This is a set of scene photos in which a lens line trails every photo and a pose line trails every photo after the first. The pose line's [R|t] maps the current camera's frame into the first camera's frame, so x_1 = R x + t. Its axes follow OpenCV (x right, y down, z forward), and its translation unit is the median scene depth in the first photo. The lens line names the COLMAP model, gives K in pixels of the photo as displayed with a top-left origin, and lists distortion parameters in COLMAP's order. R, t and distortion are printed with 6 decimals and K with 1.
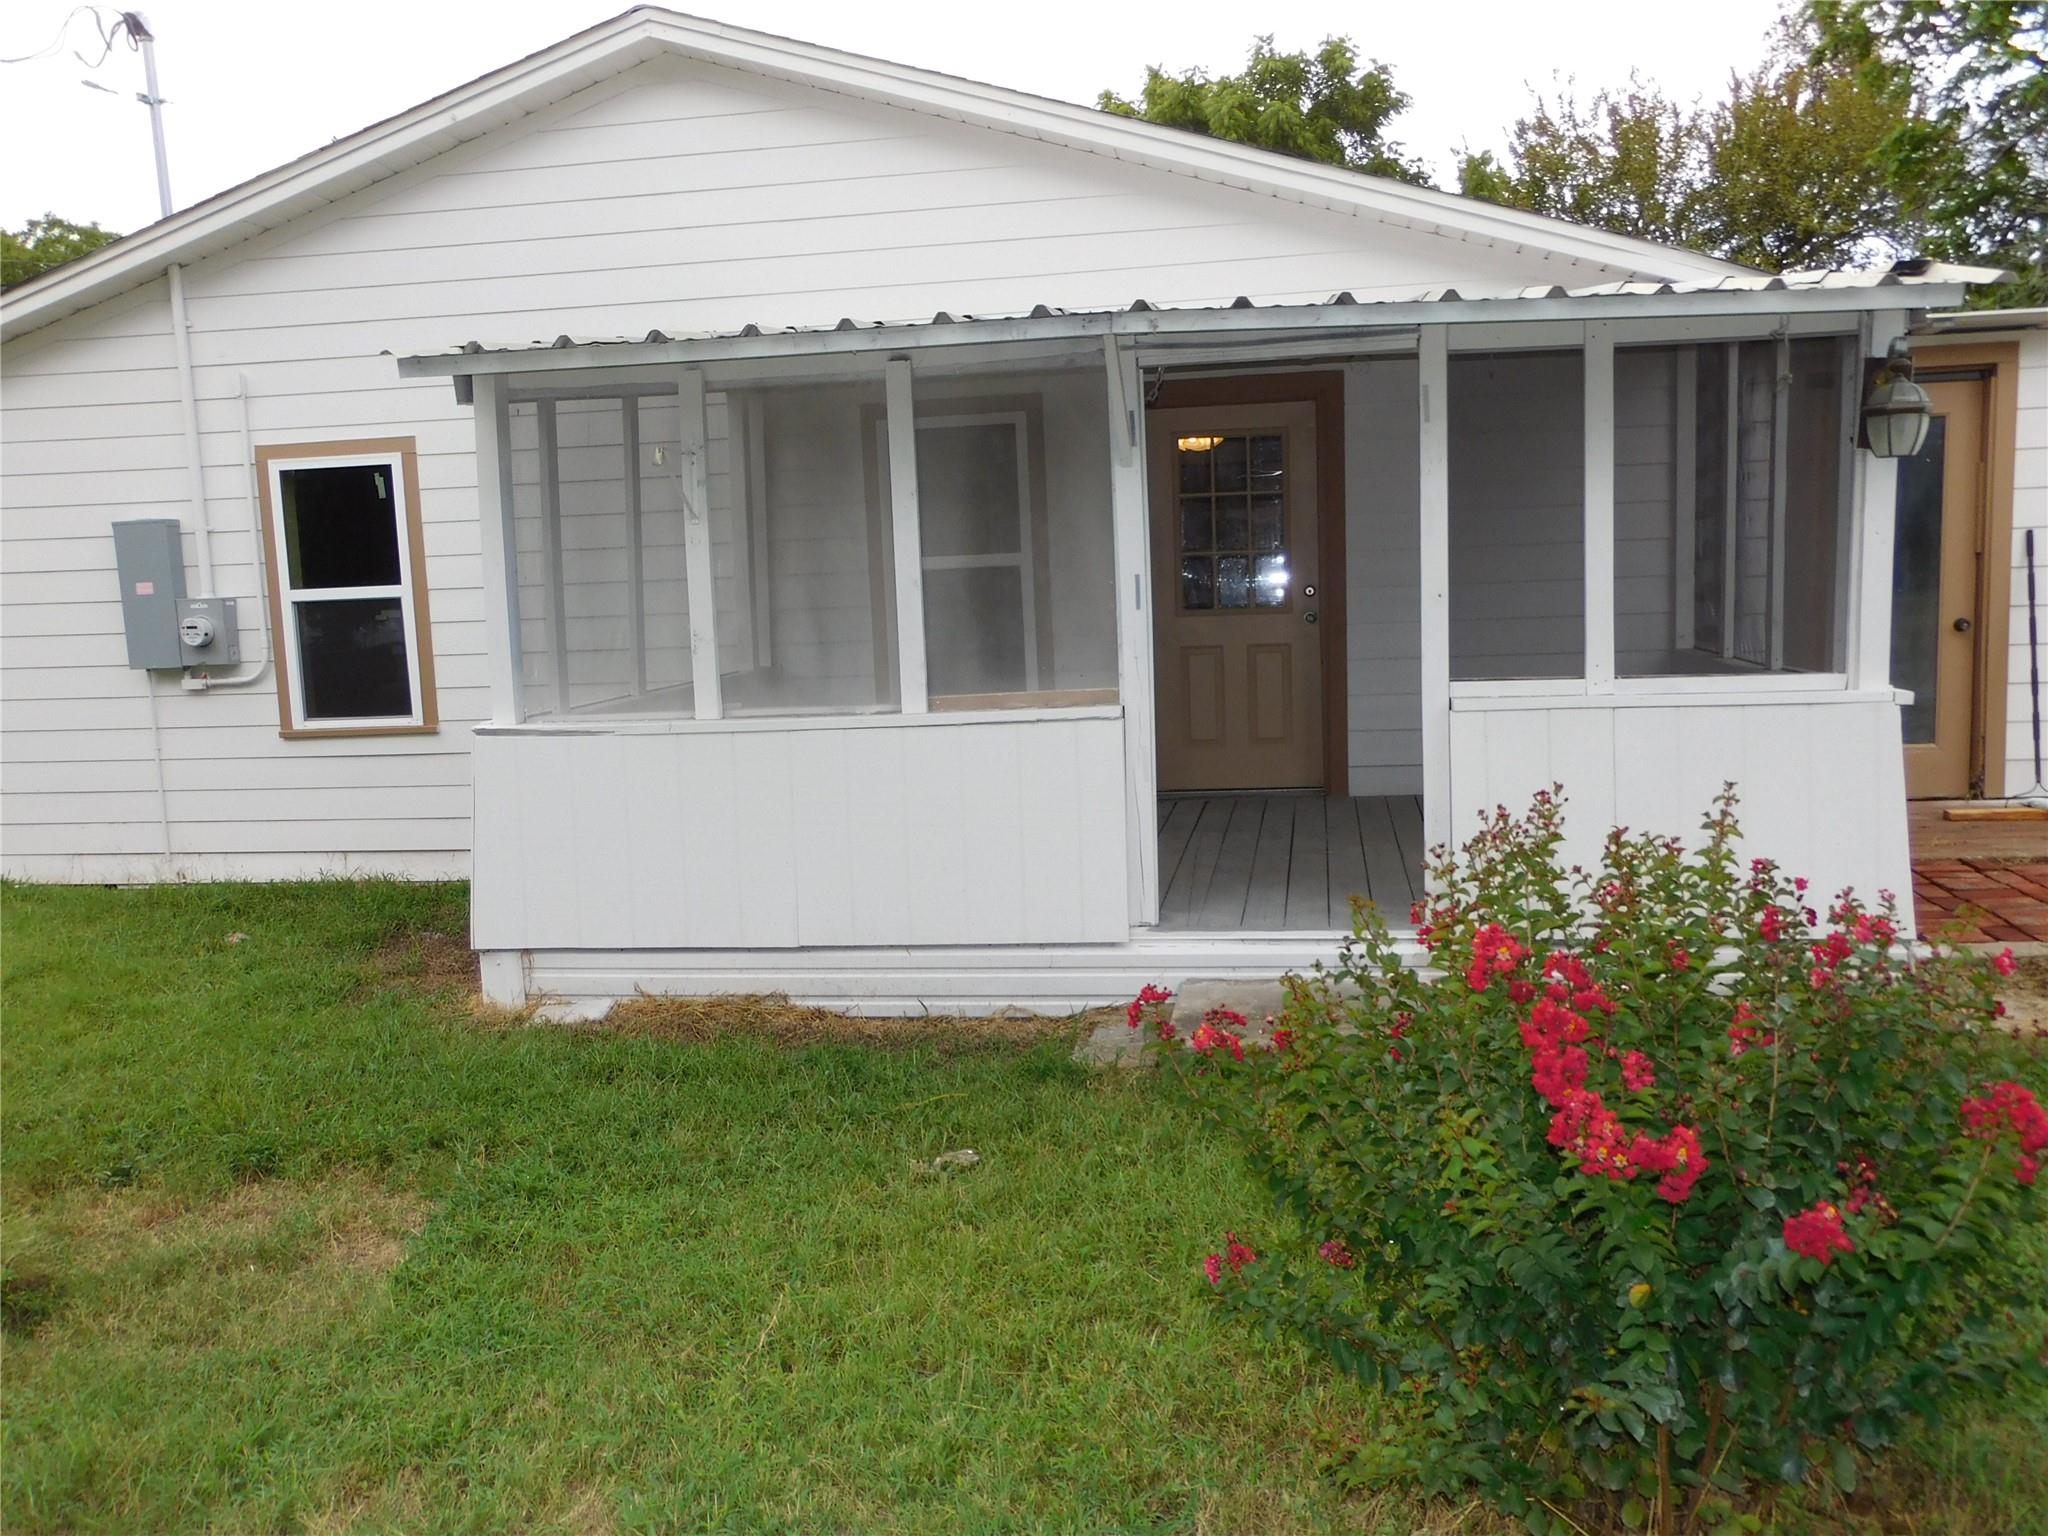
lens RADIAL K [[1601.0, 0, 1023.0], [0, 1601.0, 768.4], [0, 0, 1]] dist [-0.005845, -0.000474]
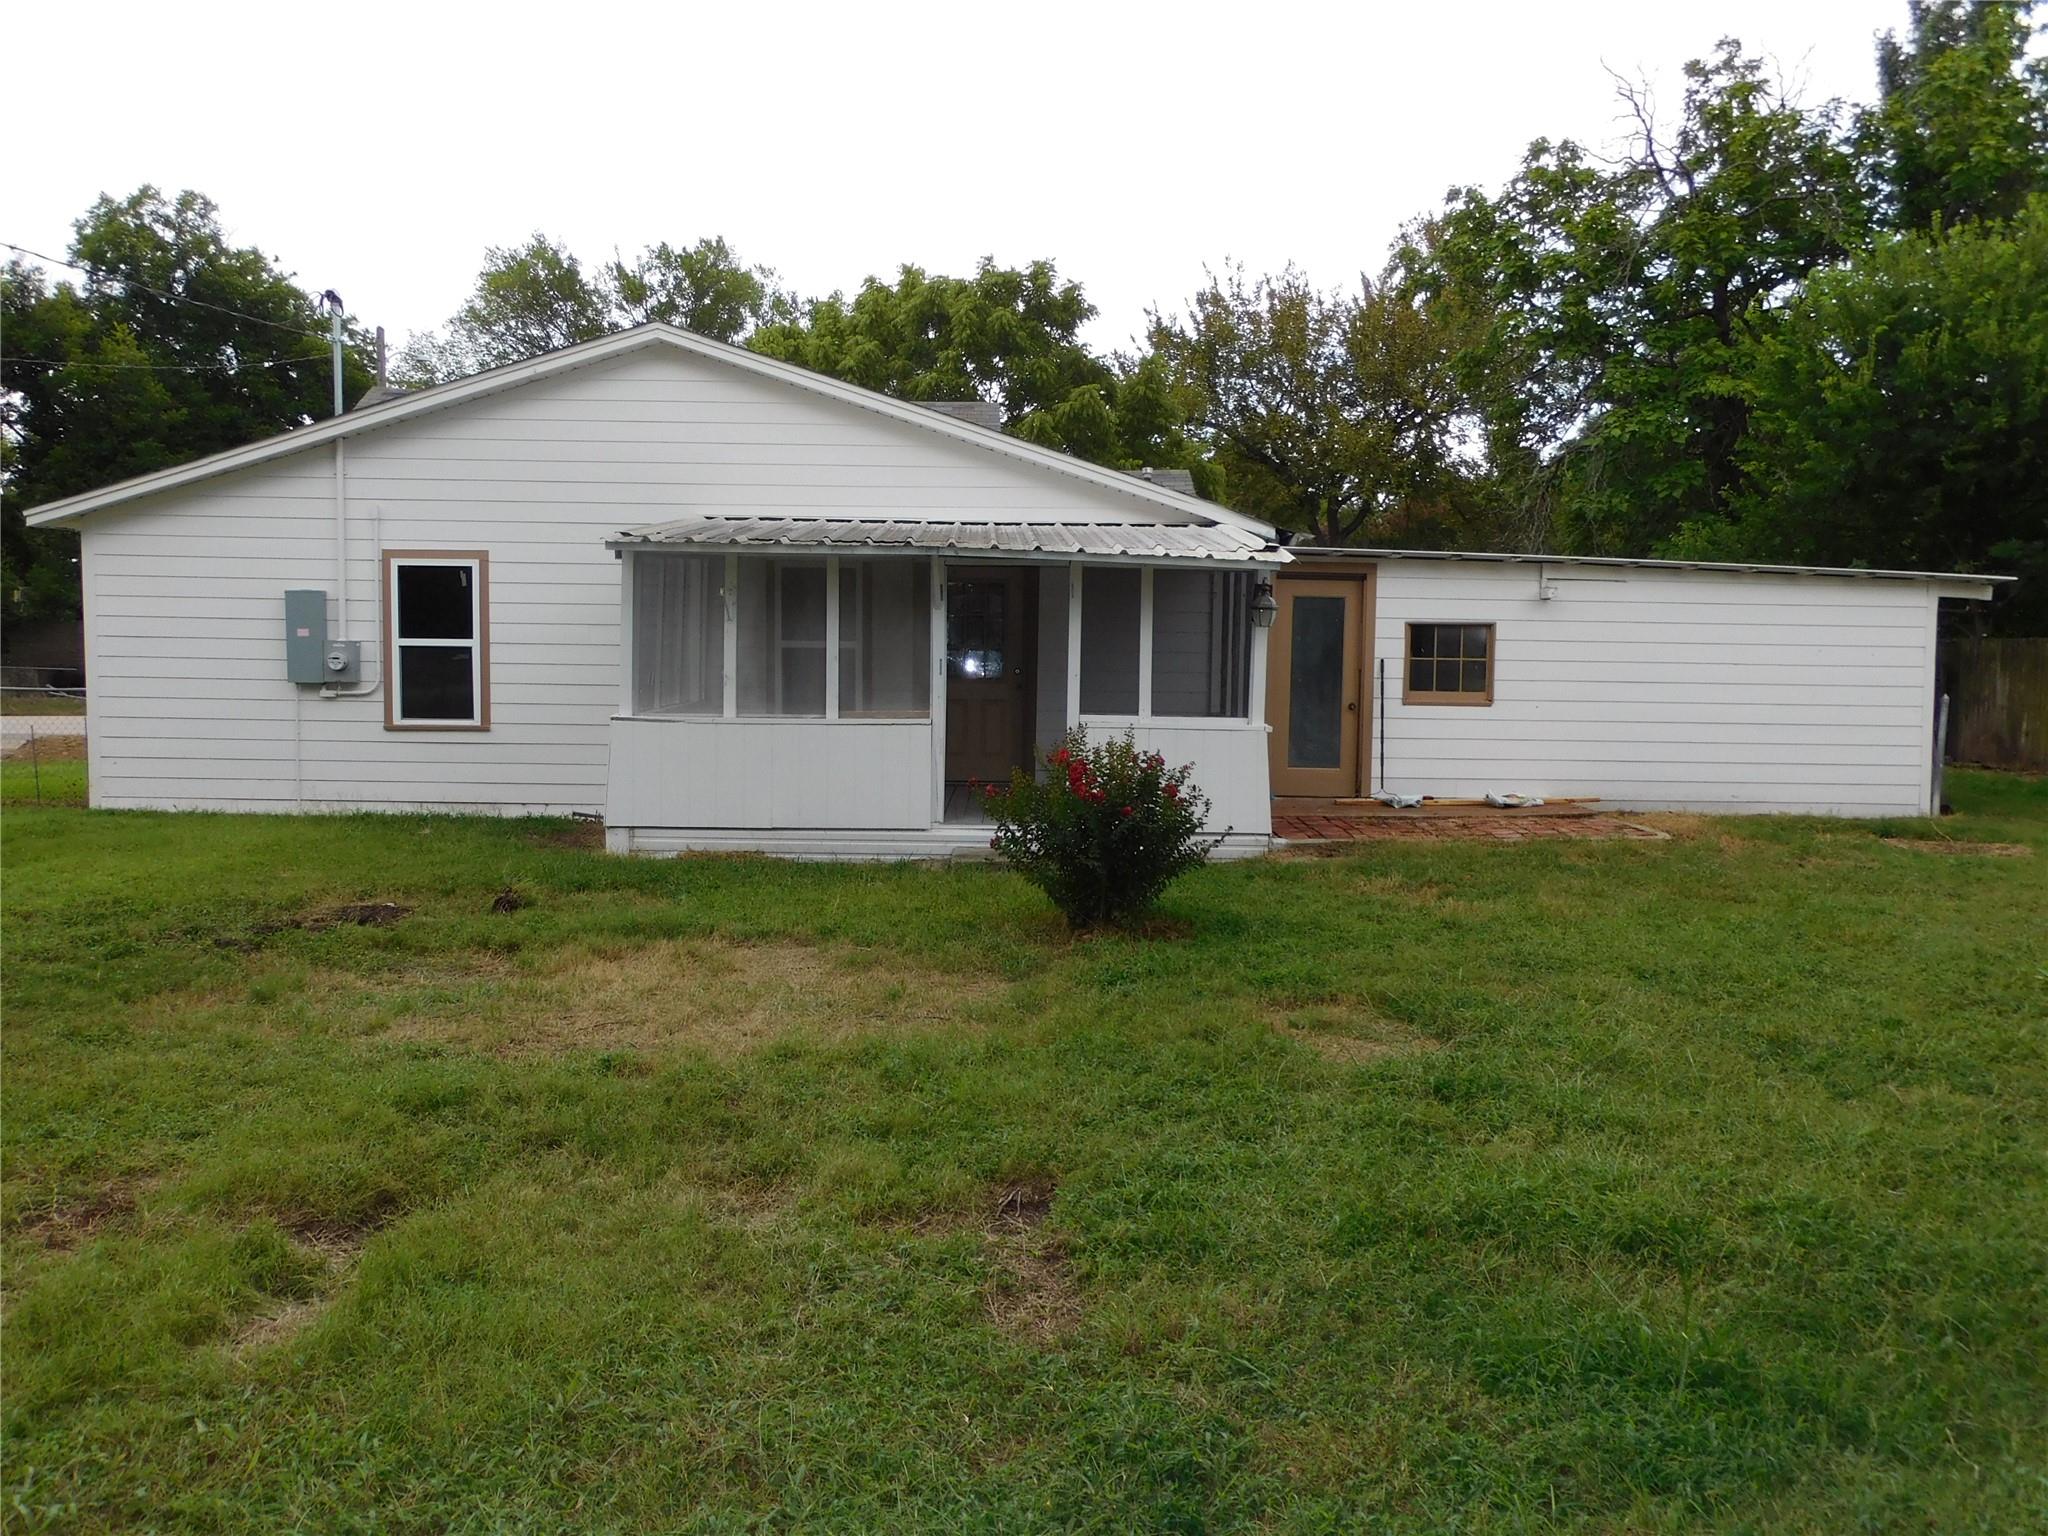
lens RADIAL K [[1601.0, 0, 1023.0], [0, 1601.0, 766.5], [0, 0, 1]] dist [-0.005845, -0.000474]
pose [[0.981338, 0.040885, 0.187896, -0.136947], [-0.031380, 0.998086, -0.053284, 0.084824], [-0.189715, 0.046393, 0.980743, -0.708351]]
